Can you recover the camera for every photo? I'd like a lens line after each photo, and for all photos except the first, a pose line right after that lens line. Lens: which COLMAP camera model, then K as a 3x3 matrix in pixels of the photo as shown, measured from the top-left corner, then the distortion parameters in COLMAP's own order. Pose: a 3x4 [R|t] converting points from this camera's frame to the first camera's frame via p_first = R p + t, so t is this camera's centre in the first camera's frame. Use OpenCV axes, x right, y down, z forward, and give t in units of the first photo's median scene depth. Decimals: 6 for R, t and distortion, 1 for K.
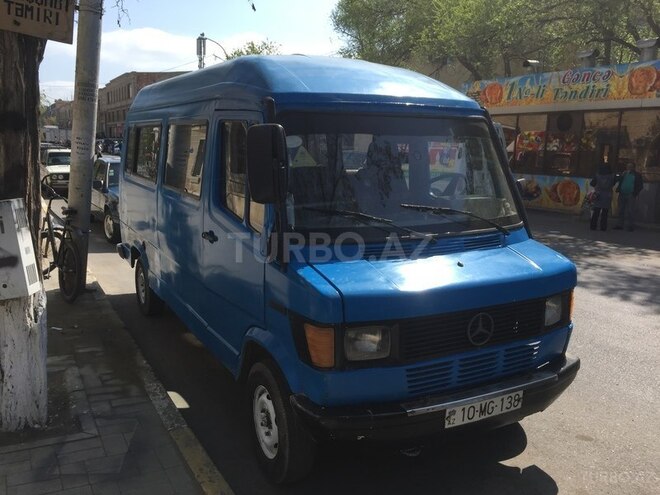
lens RADIAL K [[580.0, 0, 330.0], [0, 580.0, 247.5], [0, 0, 1]] dist [0.089469, -0.131073]
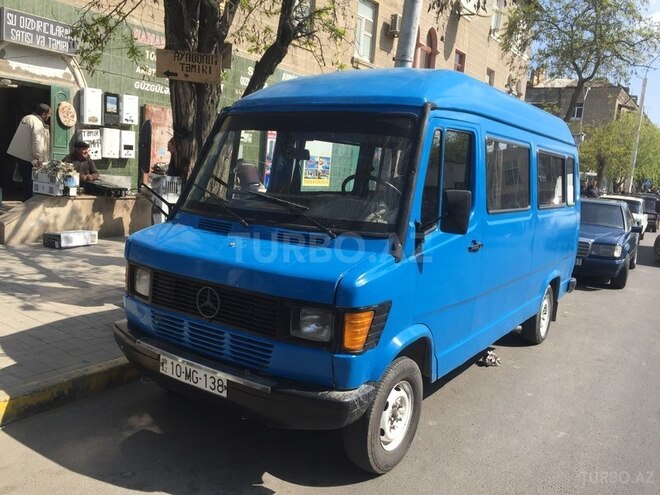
lens RADIAL K [[580.0, 0, 330.0], [0, 580.0, 247.5], [0, 0, 1]] dist [0.089469, -0.131073]
pose [[0.457671, 0.136423, -0.878593, 1.284810], [-0.230028, 0.972684, 0.031208, -0.043392], [0.858851, 0.187818, 0.476550, 0.663385]]
